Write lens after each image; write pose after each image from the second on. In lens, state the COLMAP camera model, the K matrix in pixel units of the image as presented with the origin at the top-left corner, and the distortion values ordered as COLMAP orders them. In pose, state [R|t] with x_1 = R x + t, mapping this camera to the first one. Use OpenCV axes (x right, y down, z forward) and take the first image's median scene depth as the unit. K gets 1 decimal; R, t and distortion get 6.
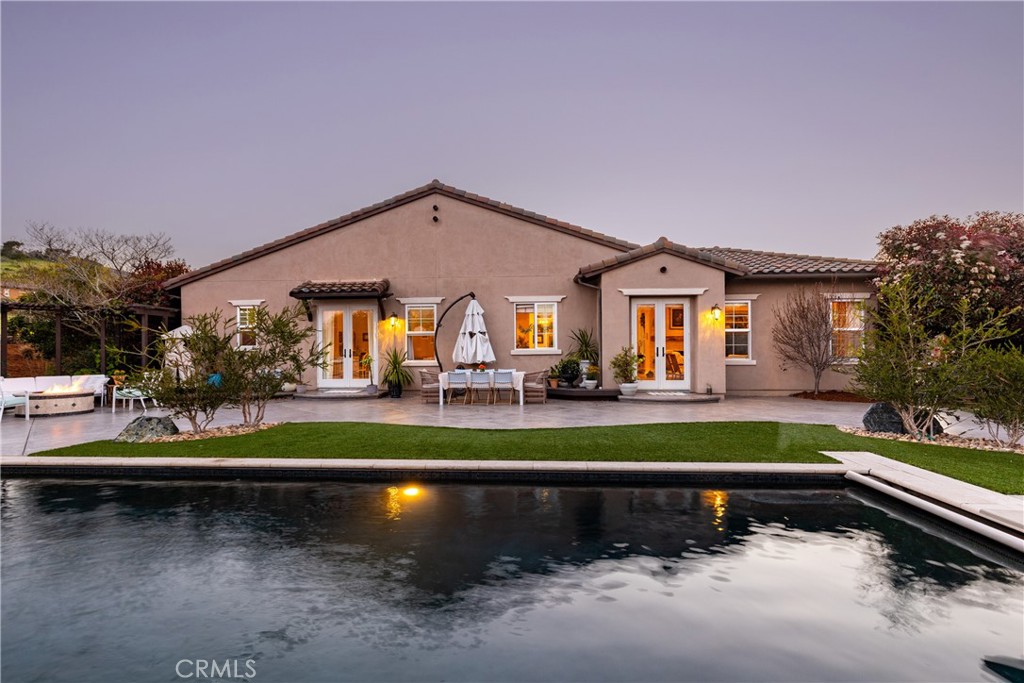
lens RADIAL K [[528.1, 0, 510.0], [0, 528.1, 342.2], [0, 0, 1]] dist [0.002407, -0.000327]
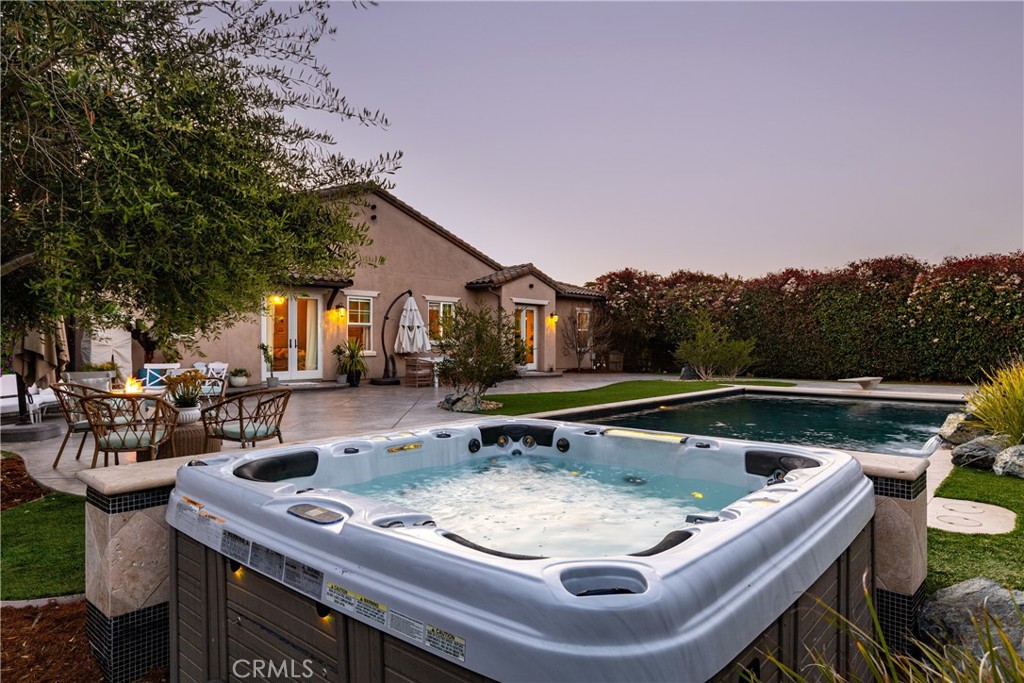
lens RADIAL K [[617.6, 0, 509.8], [0, 617.6, 343.9], [0, 0, 1]] dist [0.005966, -0.000294]
pose [[0.606894, 0.005042, 0.794767, -0.979201], [-0.013286, 0.999905, 0.003803, 0.012833], [-0.794672, -0.012867, 0.606903, 0.025964]]
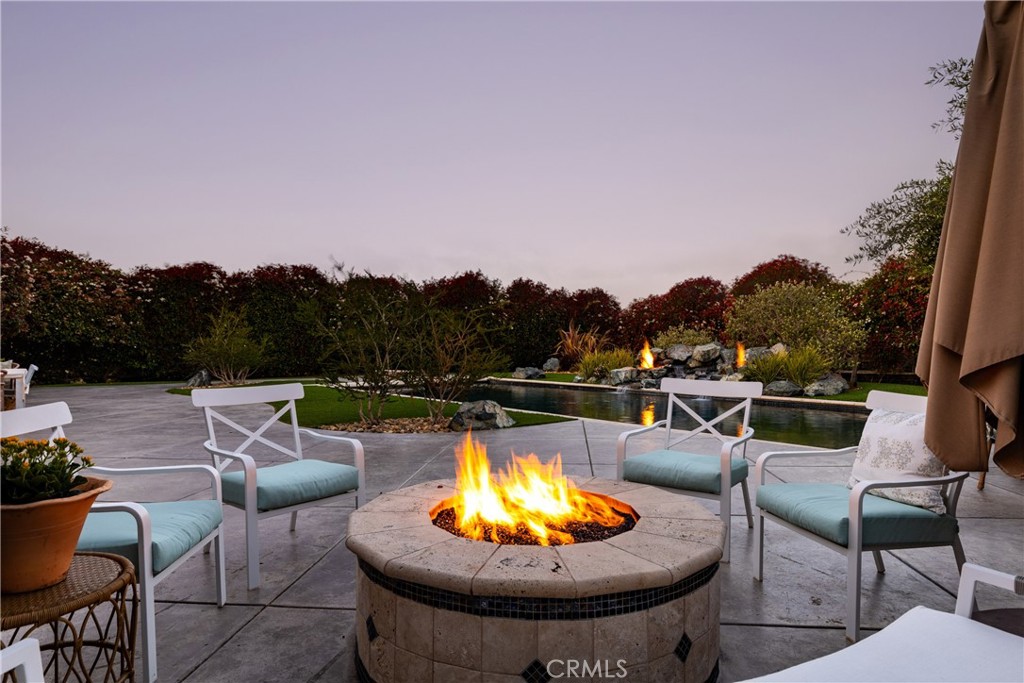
lens RADIAL K [[605.2, 0, 507.0], [0, 605.2, 341.8], [0, 0, 1]] dist [0.001343, 0.000170]
pose [[-0.697899, 0.012340, 0.716090, -0.796598], [-0.001440, 0.999825, -0.018633, 0.033231], [-0.716195, -0.014035, -0.697759, 0.953675]]
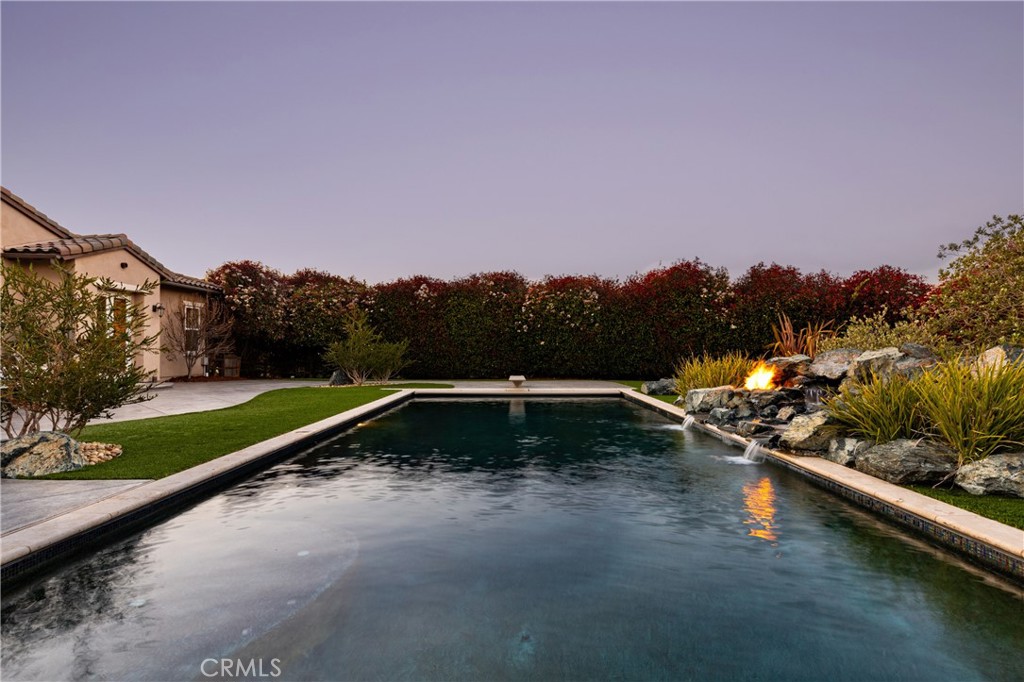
lens RADIAL K [[540.4, 0, 511.5], [0, 540.4, 341.4], [0, 0, 1]] dist [0.002873, 0.000302]
pose [[-0.060188, 0.019330, 0.998000, -0.747624], [-0.012084, 0.999725, -0.020093, 0.022728], [-0.998114, -0.013269, -0.059938, 0.271511]]
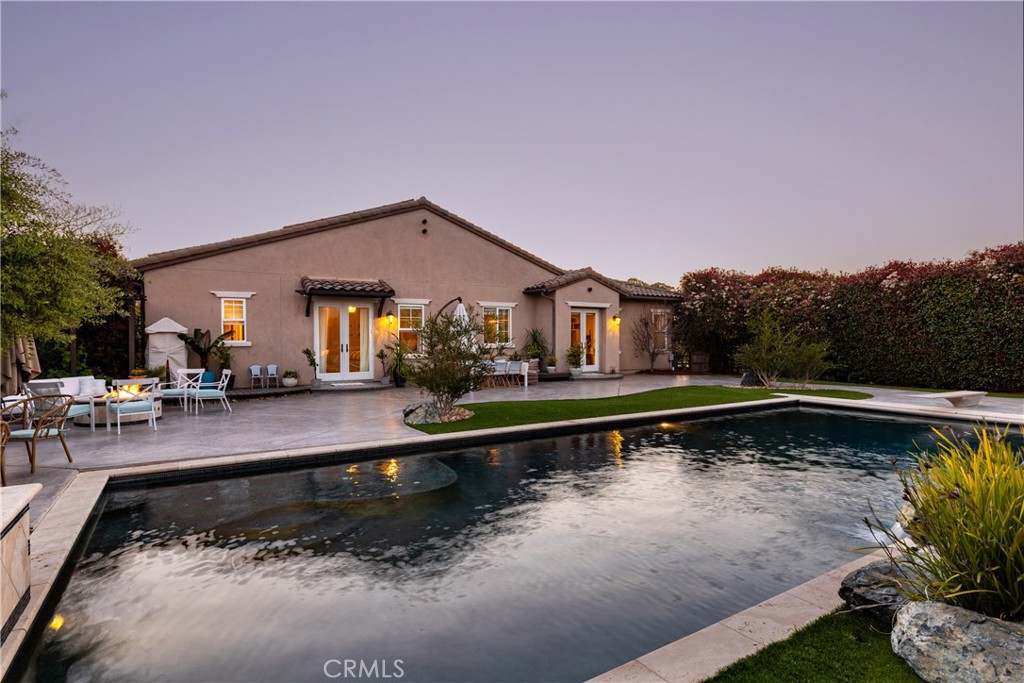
lens RADIAL K [[528.1, 0, 508.2], [0, 528.1, 344.7], [0, 0, 1]] dist [0.002407, -0.000327]
pose [[0.808120, -0.002422, 0.589012, -0.685726], [-0.010224, 0.999783, 0.018139, -0.008319], [-0.588929, -0.020681, 0.807920, -0.045235]]
